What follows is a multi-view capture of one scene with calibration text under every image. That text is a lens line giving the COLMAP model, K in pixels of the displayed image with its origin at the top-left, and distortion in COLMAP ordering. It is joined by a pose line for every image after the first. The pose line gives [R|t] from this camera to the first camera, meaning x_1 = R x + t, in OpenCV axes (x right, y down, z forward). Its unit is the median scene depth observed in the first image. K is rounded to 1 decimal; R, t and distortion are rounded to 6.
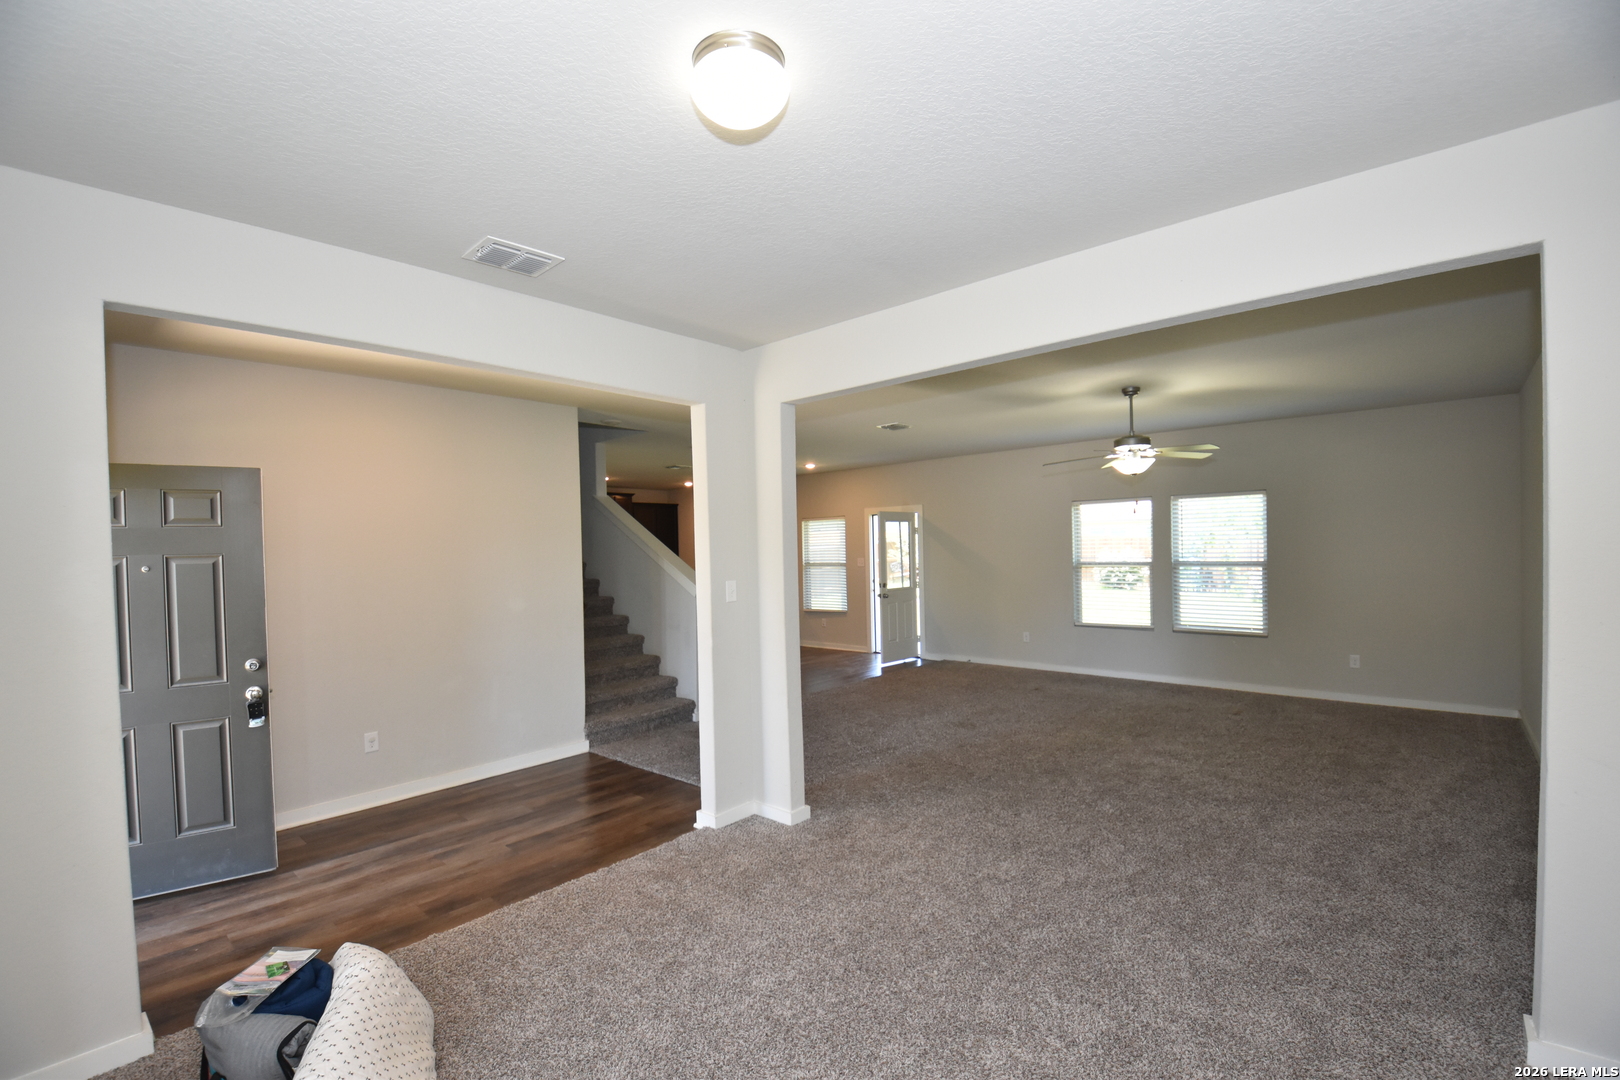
lens RADIAL K [[716.6, 0, 772.3], [0, 716.6, 549.6], [0, 0, 1]] dist [-0.014270, -0.000080]
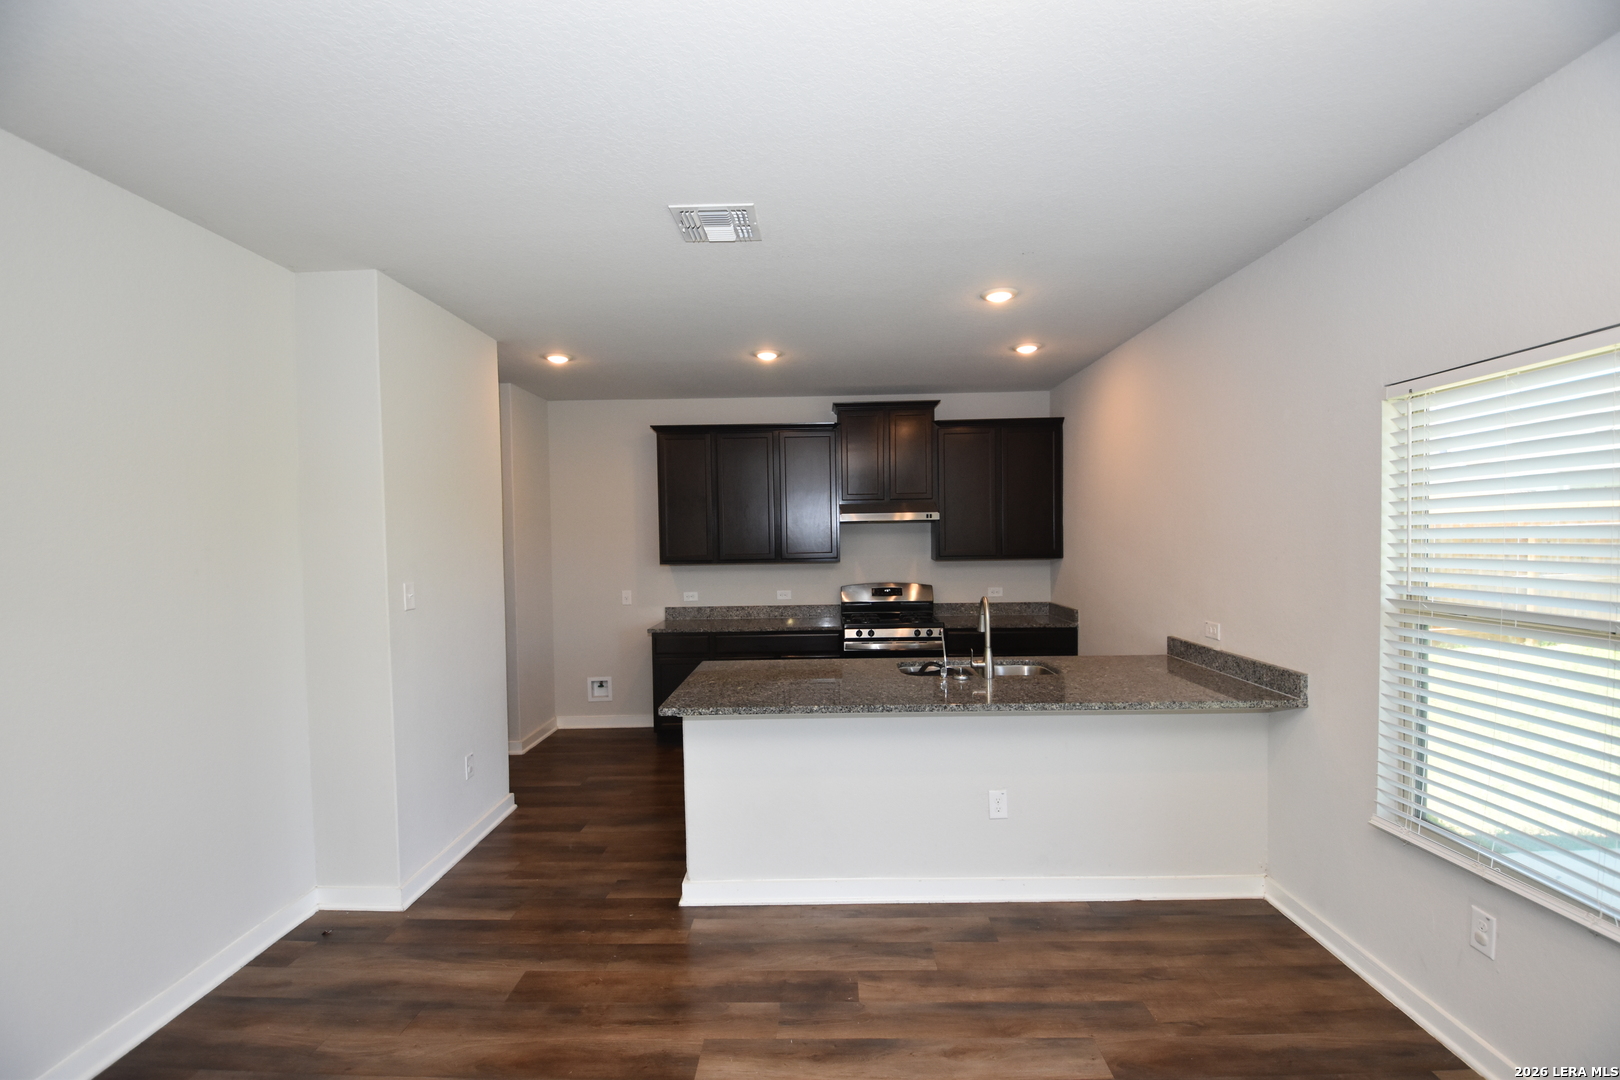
lens RADIAL K [[699.9, 0, 811.5], [0, 699.9, 548.4], [0, 0, 1]] dist [0.020490, -0.024104]
pose [[0.670802, 0.027571, -0.741124, 0.132824], [0.004868, 0.999124, 0.041576, -0.009109], [0.741620, -0.031497, 0.670080, 1.203472]]
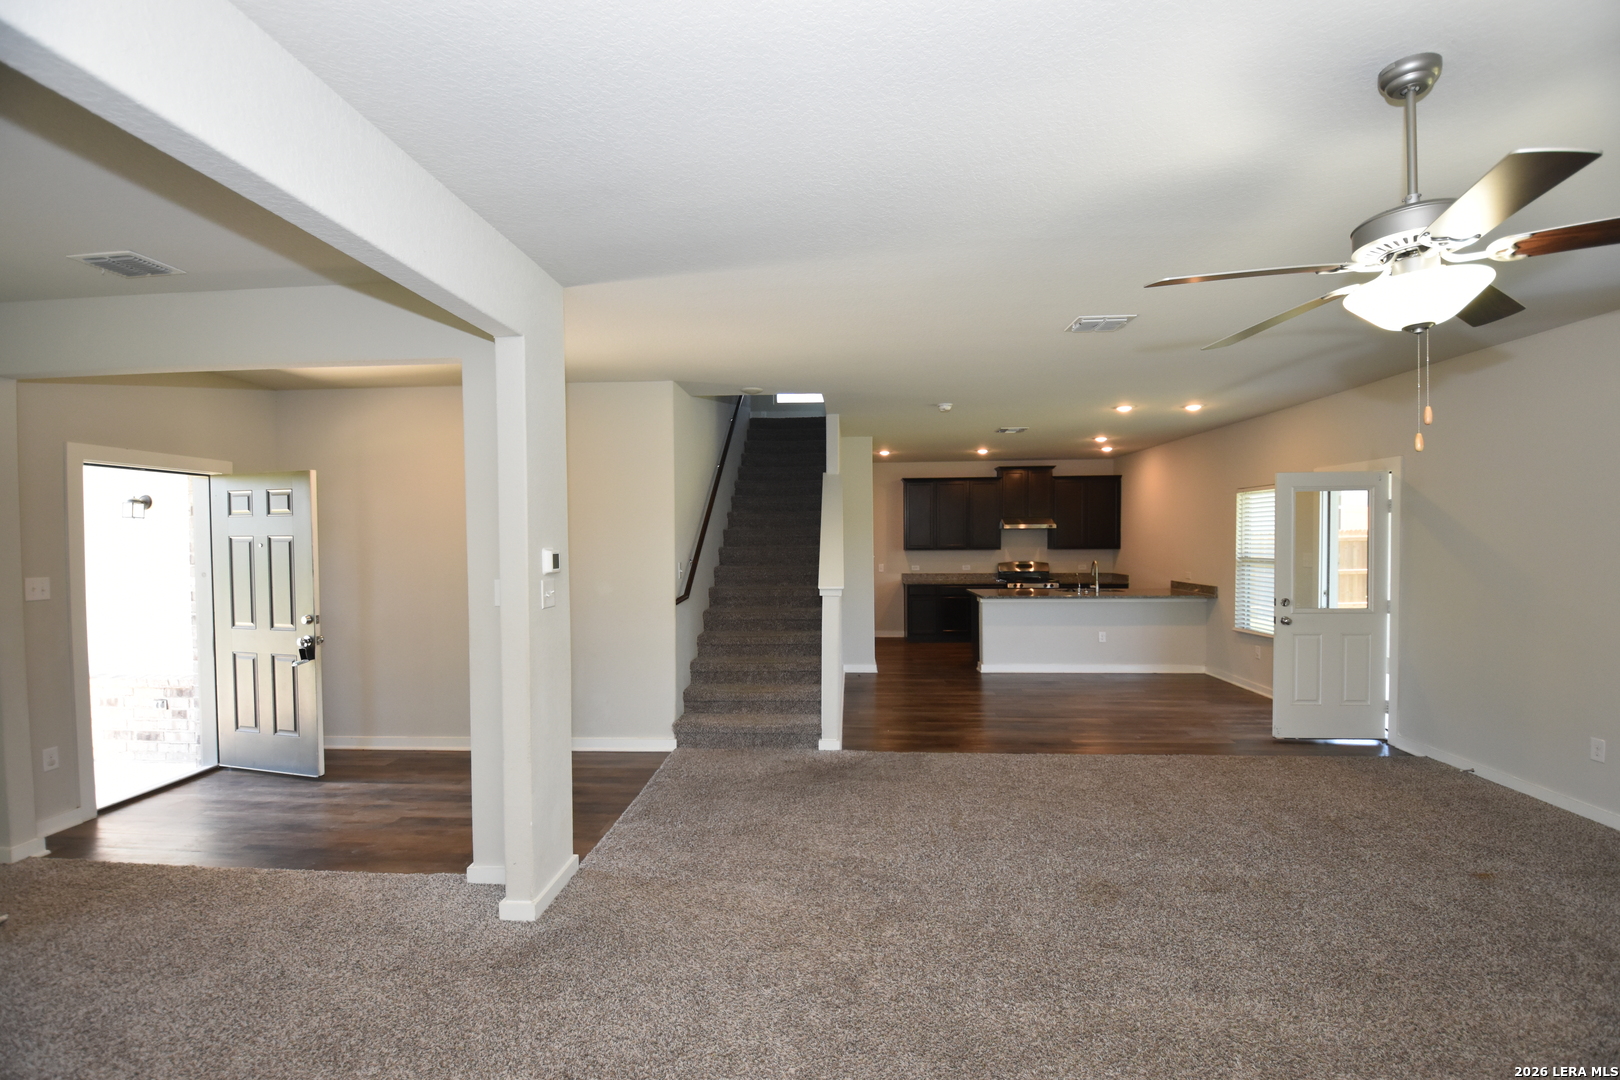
lens RADIAL K [[699.9, 0, 811.5], [0, 699.9, 548.4], [0, 0, 1]] dist [0.020490, -0.024104]
pose [[0.642623, 0.032486, -0.765494, 0.464262], [-0.009429, 0.999360, 0.034495, -0.012673], [0.766125, -0.014949, 0.642518, 0.469824]]
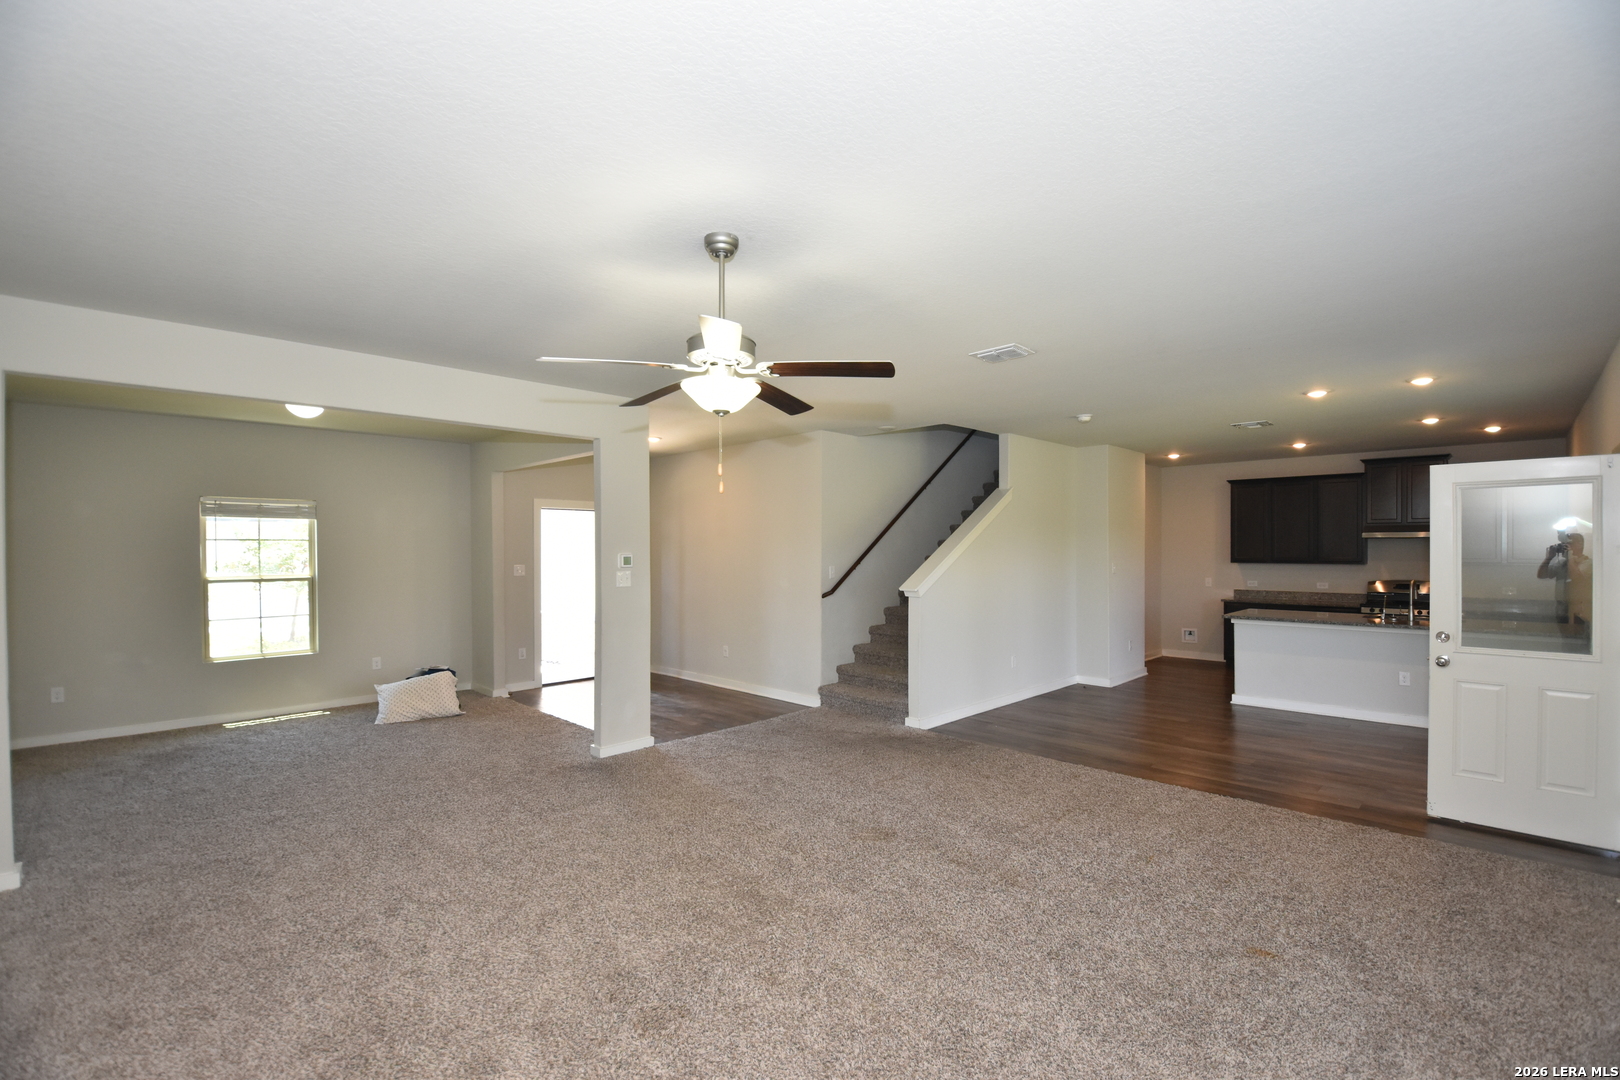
lens RADIAL K [[710.7, 0, 829.6], [0, 710.7, 547.1], [0, 0, 1]] dist [0.024794, -0.021154]
pose [[-0.014180, 0.023808, -0.999616, 0.801811], [0.001320, 0.999716, 0.023792, -0.021061], [0.999899, -0.000982, -0.014207, 0.862911]]
